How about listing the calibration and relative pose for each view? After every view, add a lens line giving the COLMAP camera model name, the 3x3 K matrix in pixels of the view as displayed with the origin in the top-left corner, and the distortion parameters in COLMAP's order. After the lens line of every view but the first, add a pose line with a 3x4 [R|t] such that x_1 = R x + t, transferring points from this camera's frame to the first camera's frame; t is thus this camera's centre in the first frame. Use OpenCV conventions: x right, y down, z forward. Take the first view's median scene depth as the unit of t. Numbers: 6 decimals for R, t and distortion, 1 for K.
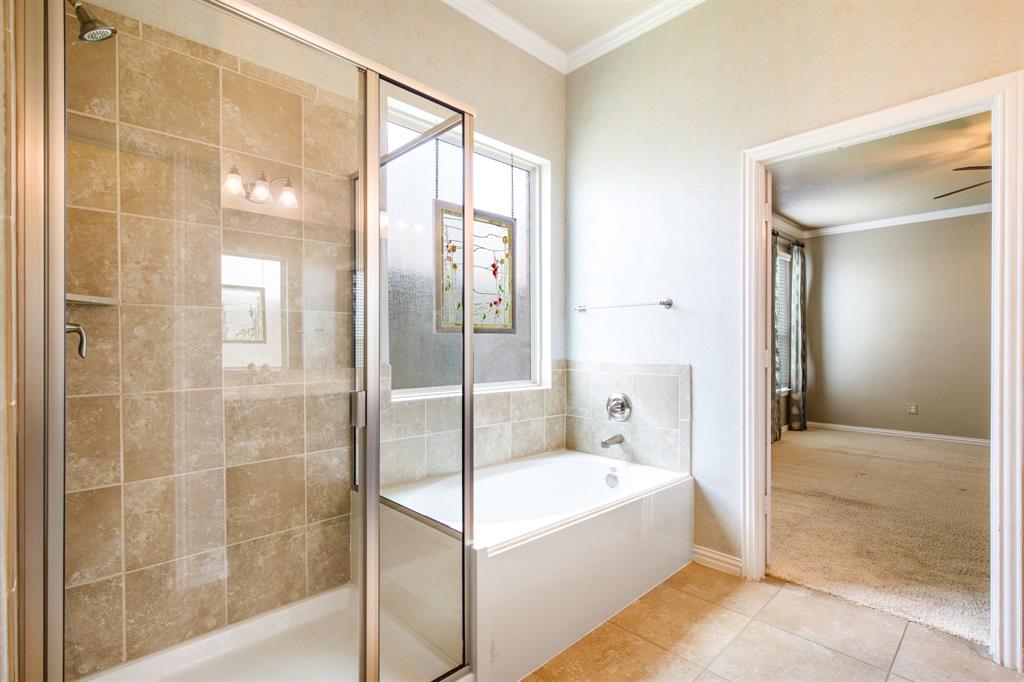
lens RADIAL K [[478.4, 0, 511.6], [0, 478.4, 342.6], [0, 0, 1]] dist [-0.015224, 0.000745]
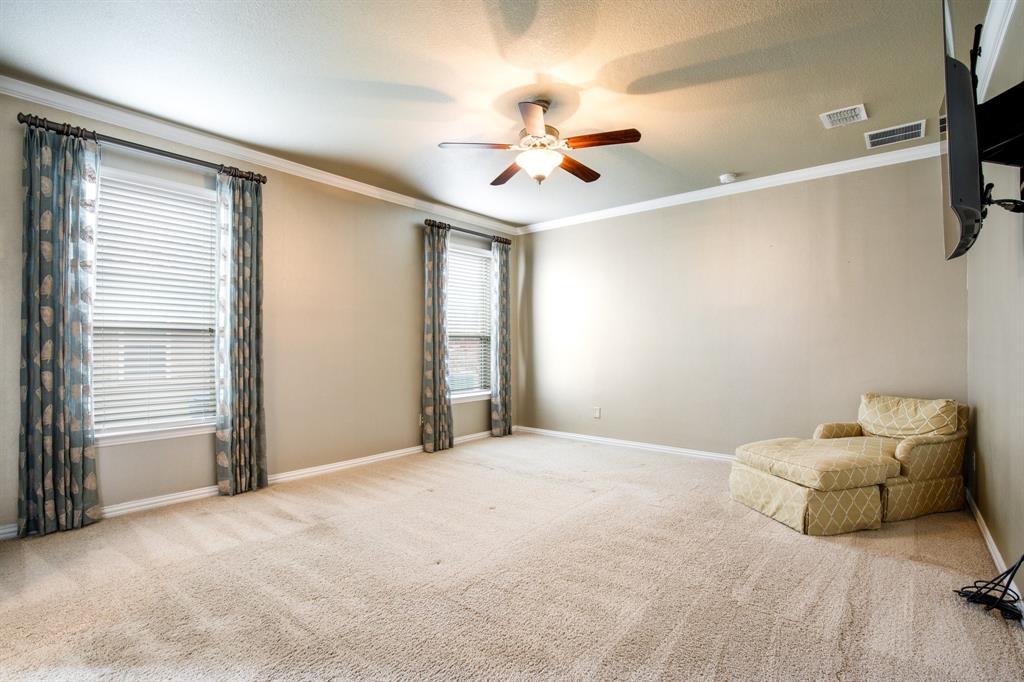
lens RADIAL K [[478.4, 0, 511.5], [0, 478.4, 343.9], [0, 0, 1]] dist [-0.015224, 0.000745]
pose [[0.991303, 0.001529, 0.131587, 0.500333], [-0.002185, 0.999986, 0.004839, -0.004884], [-0.131578, -0.005084, 0.991293, 0.049651]]
